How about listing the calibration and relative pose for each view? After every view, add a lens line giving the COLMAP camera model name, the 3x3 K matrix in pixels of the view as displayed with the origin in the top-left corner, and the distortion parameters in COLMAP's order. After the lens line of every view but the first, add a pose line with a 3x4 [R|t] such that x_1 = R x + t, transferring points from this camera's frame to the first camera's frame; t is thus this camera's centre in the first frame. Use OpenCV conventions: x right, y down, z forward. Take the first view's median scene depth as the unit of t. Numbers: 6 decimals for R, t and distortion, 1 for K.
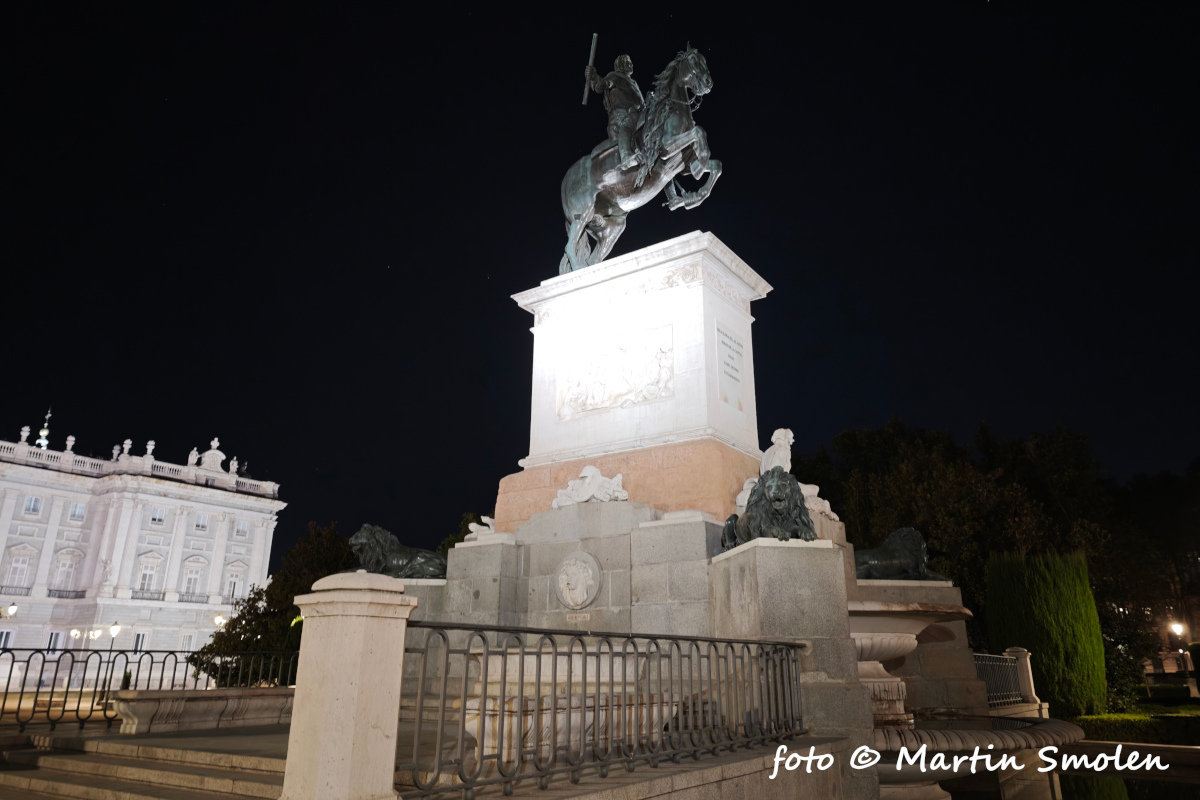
lens RADIAL K [[774.9, 0, 575.4], [0, 774.9, 401.2], [0, 0, 1]] dist [0.014675, -0.005746]
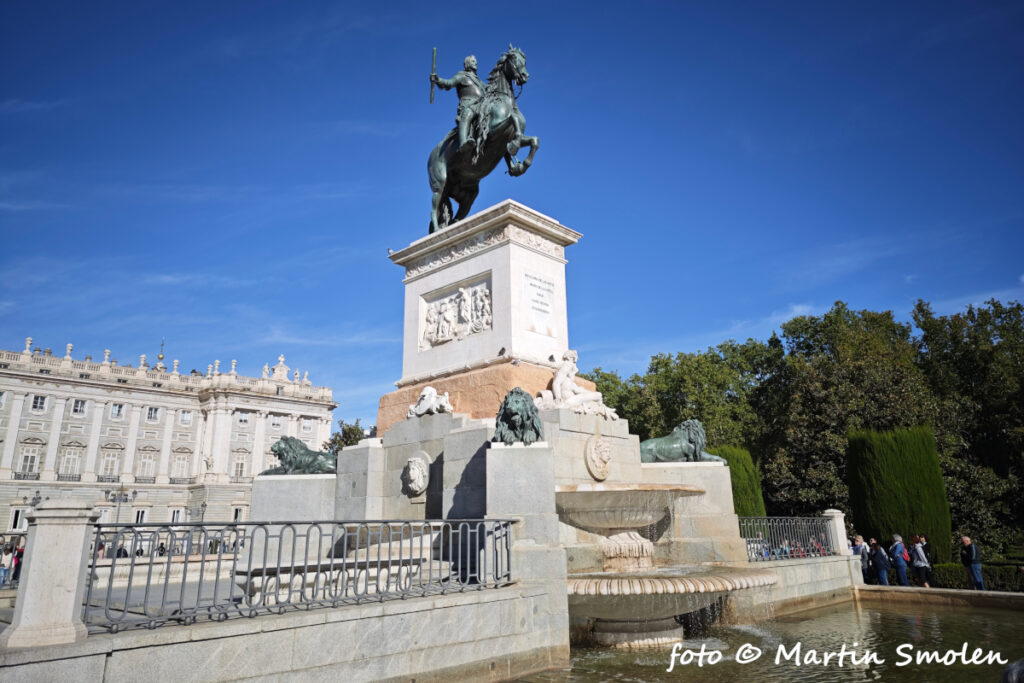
lens RADIAL K [[661.3, 0, 491.5], [0, 661.3, 323.6], [0, 0, 1]] dist [0.014675, -0.005746]
pose [[0.987096, -0.066976, -0.145450, 0.289278], [0.071382, 0.997129, 0.025280, -0.044322], [0.143339, -0.035337, 0.989043, -0.104057]]
